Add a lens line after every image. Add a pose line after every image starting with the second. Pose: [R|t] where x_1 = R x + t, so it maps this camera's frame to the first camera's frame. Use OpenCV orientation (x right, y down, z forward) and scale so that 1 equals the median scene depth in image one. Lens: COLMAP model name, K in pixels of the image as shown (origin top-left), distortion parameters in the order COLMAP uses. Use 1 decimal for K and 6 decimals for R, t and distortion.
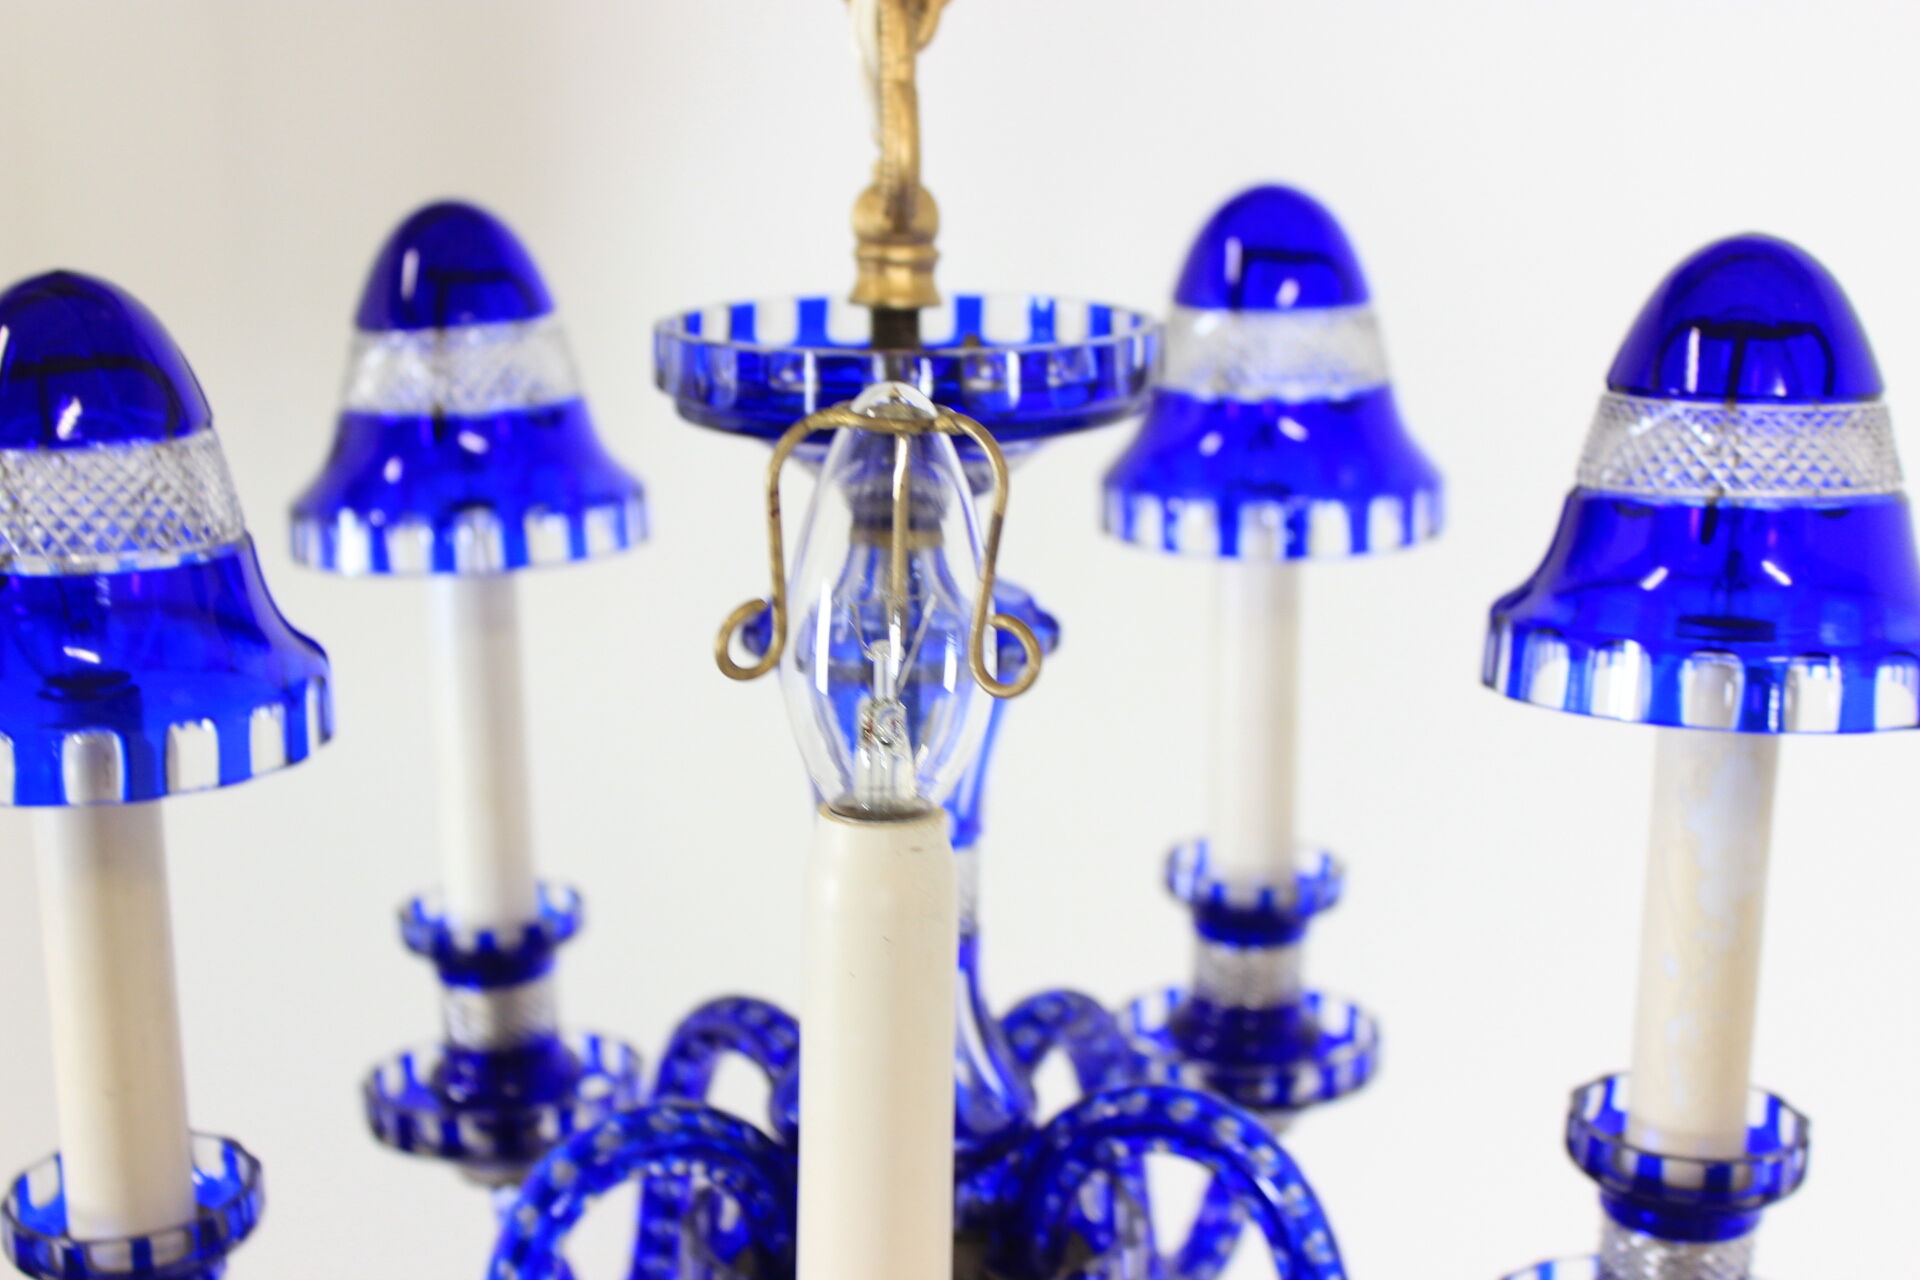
lens RADIAL K [[2710.2, 0, 955.7], [0, 2710.2, 636.3], [0, 0, 1]] dist [-0.019251, 0.000000]
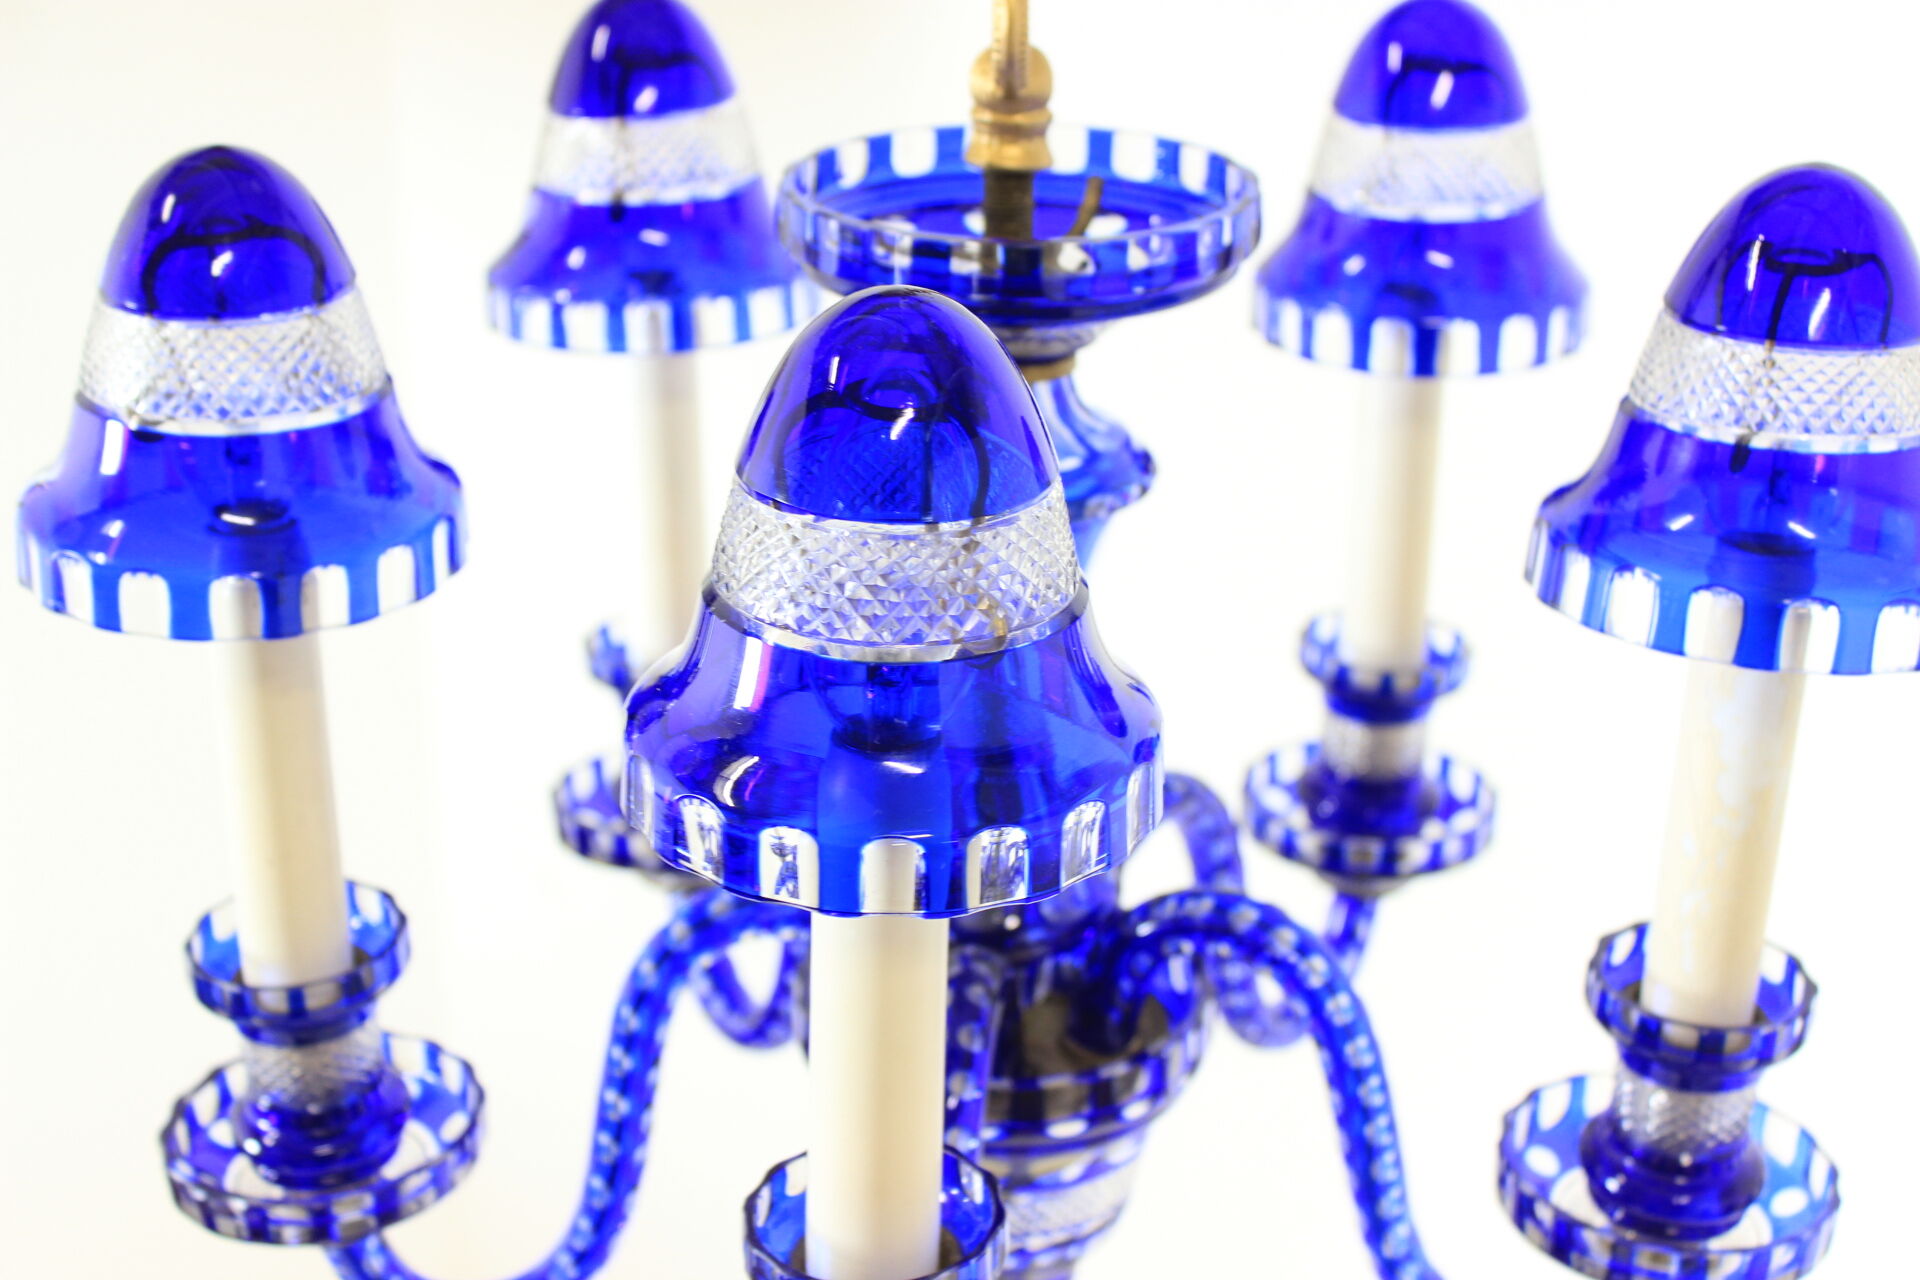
lens RADIAL K [[2710.2, 0, 963.6], [0, 2710.2, 636.9], [0, 0, 1]] dist [-0.019251, 0.000000]
pose [[0.990603, 0.063852, -0.120948, 0.097163], [-0.042021, 0.983647, 0.175135, -0.122031], [0.130153, -0.168407, 0.977087, -0.055893]]
